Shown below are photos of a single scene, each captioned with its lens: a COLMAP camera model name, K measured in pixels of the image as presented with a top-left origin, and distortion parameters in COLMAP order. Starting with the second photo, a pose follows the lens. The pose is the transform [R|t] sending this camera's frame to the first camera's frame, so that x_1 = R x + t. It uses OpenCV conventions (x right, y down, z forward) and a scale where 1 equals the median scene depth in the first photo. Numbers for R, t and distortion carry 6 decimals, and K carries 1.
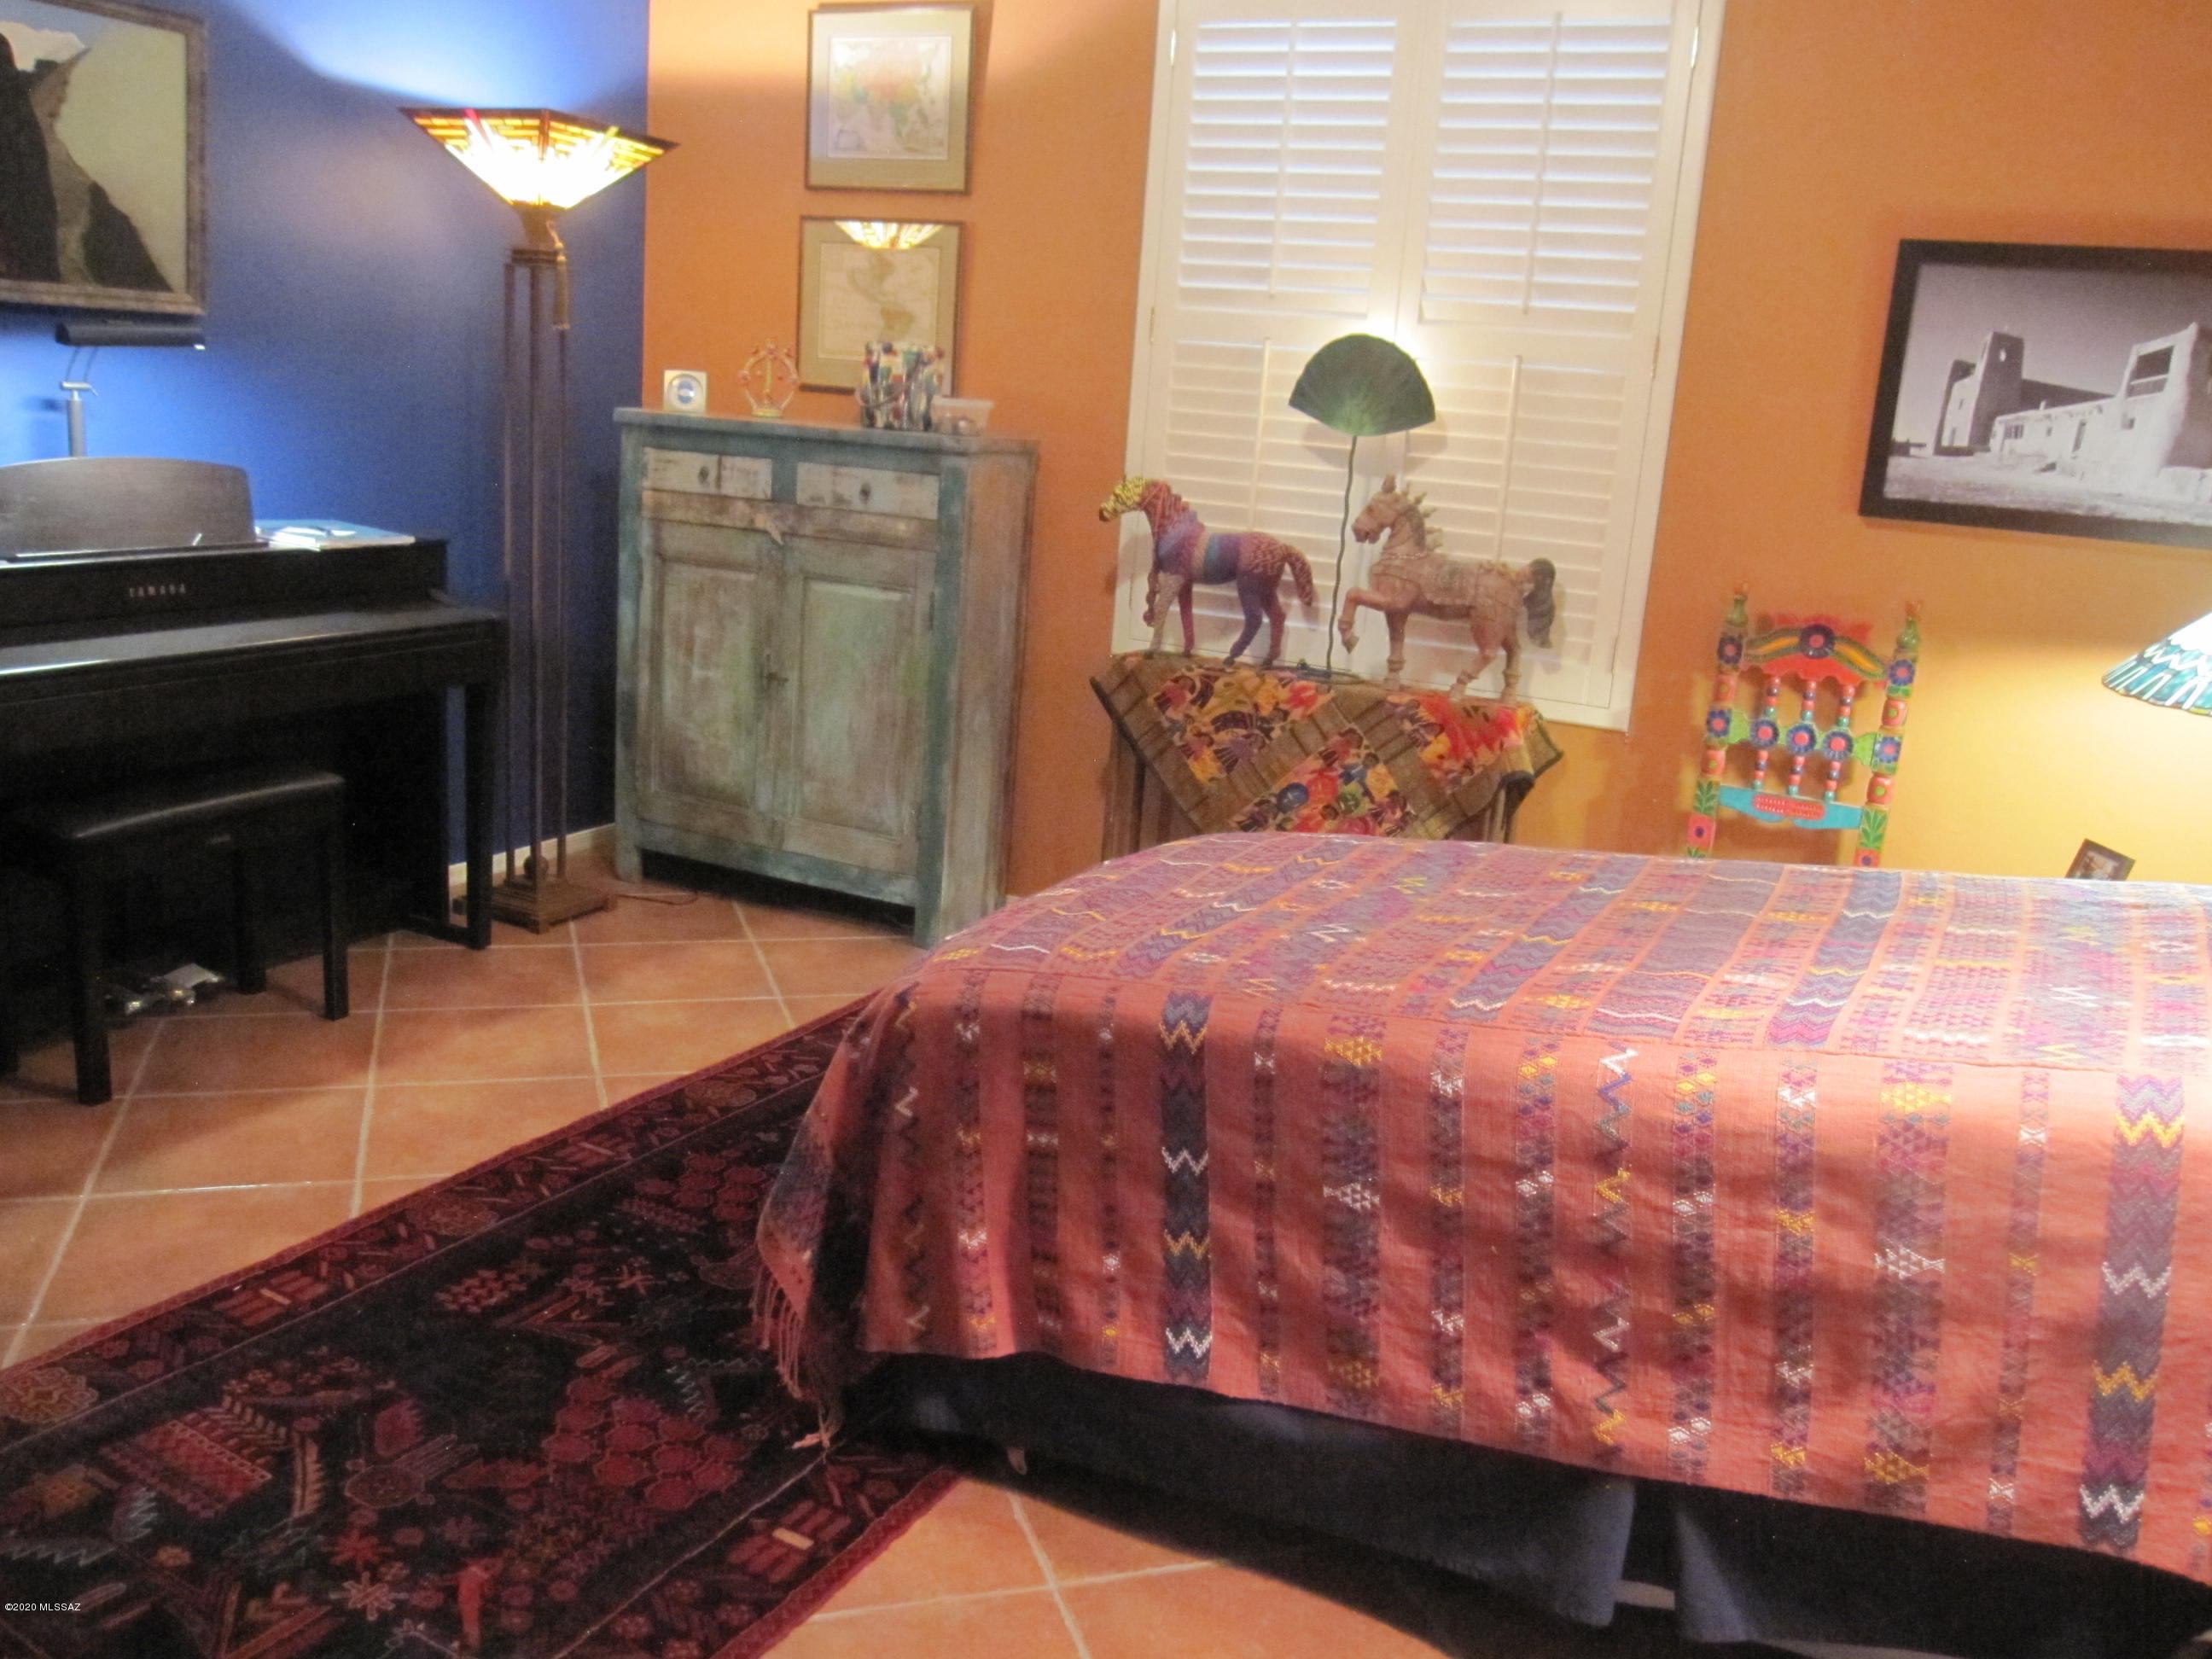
lens RADIAL K [[1818.3, 0, 1098.5], [0, 1818.3, 837.9], [0, 0, 1]] dist [-0.078004, 0.045069]
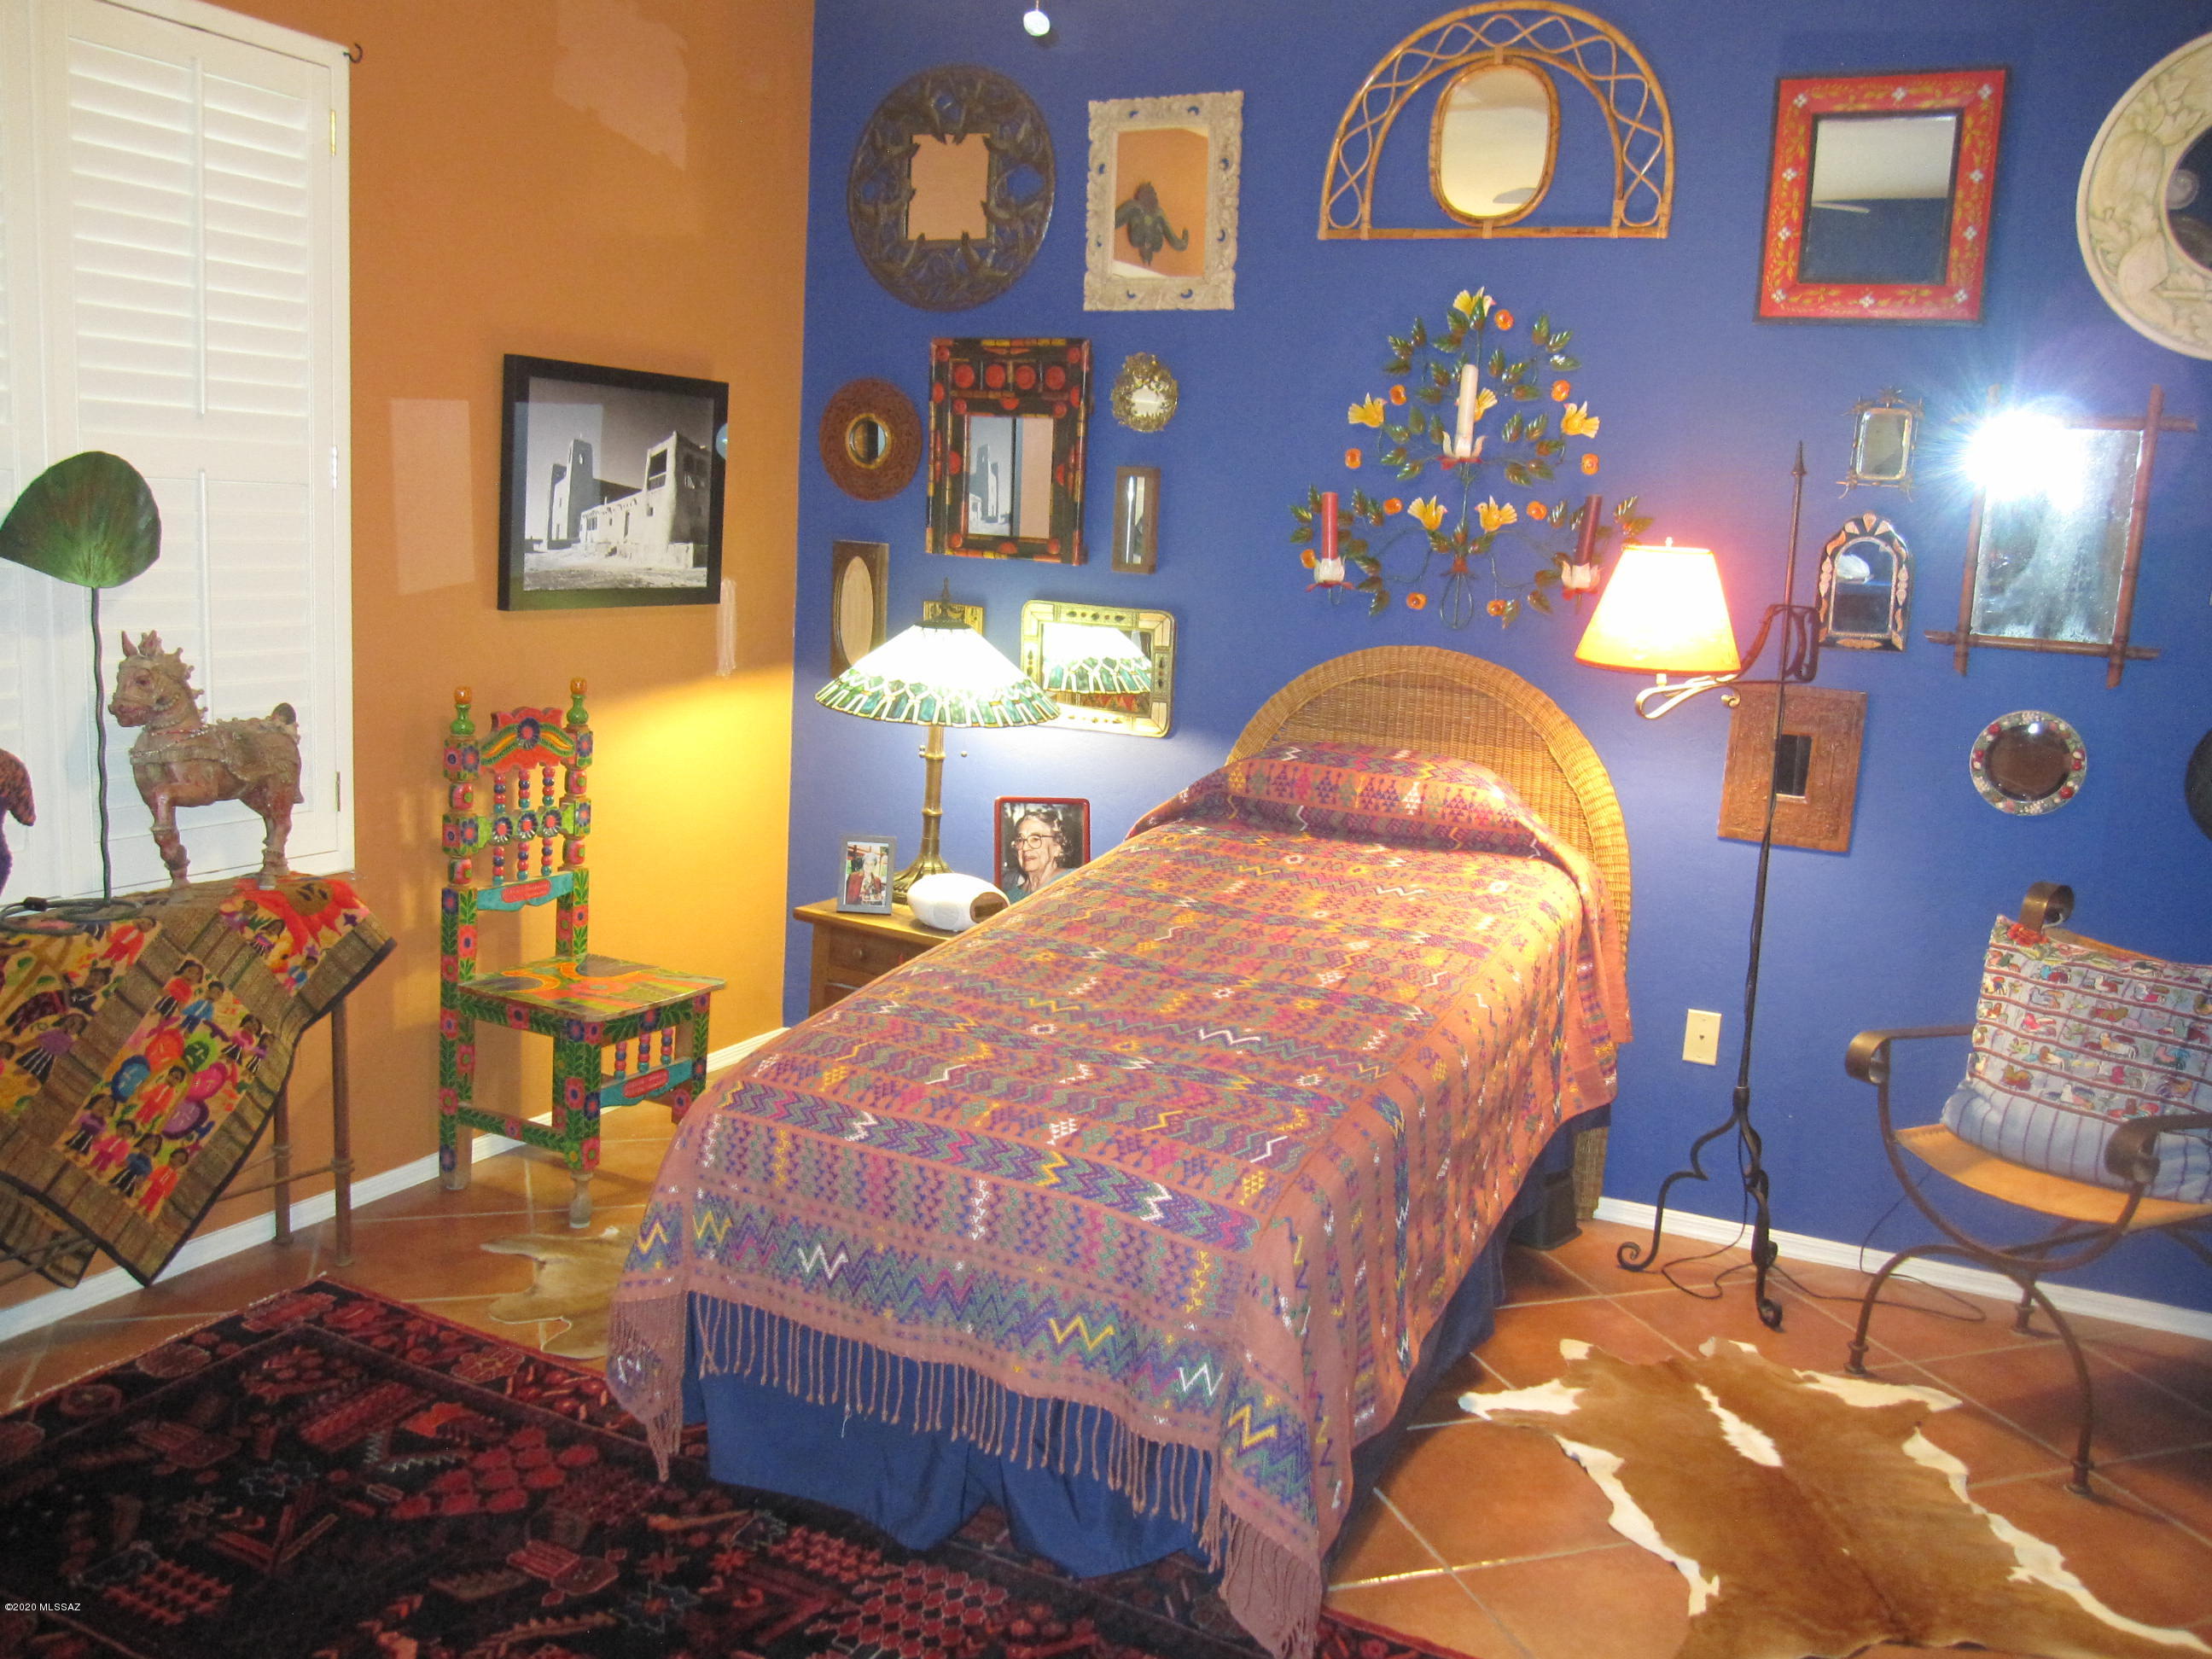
lens RADIAL K [[1818.3, 0, 1099.8], [0, 1818.3, 819.7], [0, 0, 1]] dist [-0.078004, 0.045069]
pose [[-0.001786, -0.234425, 0.972133, -0.597496], [0.186692, 0.954964, 0.230628, -0.224735], [-0.982417, 0.181902, 0.042060, 0.586280]]
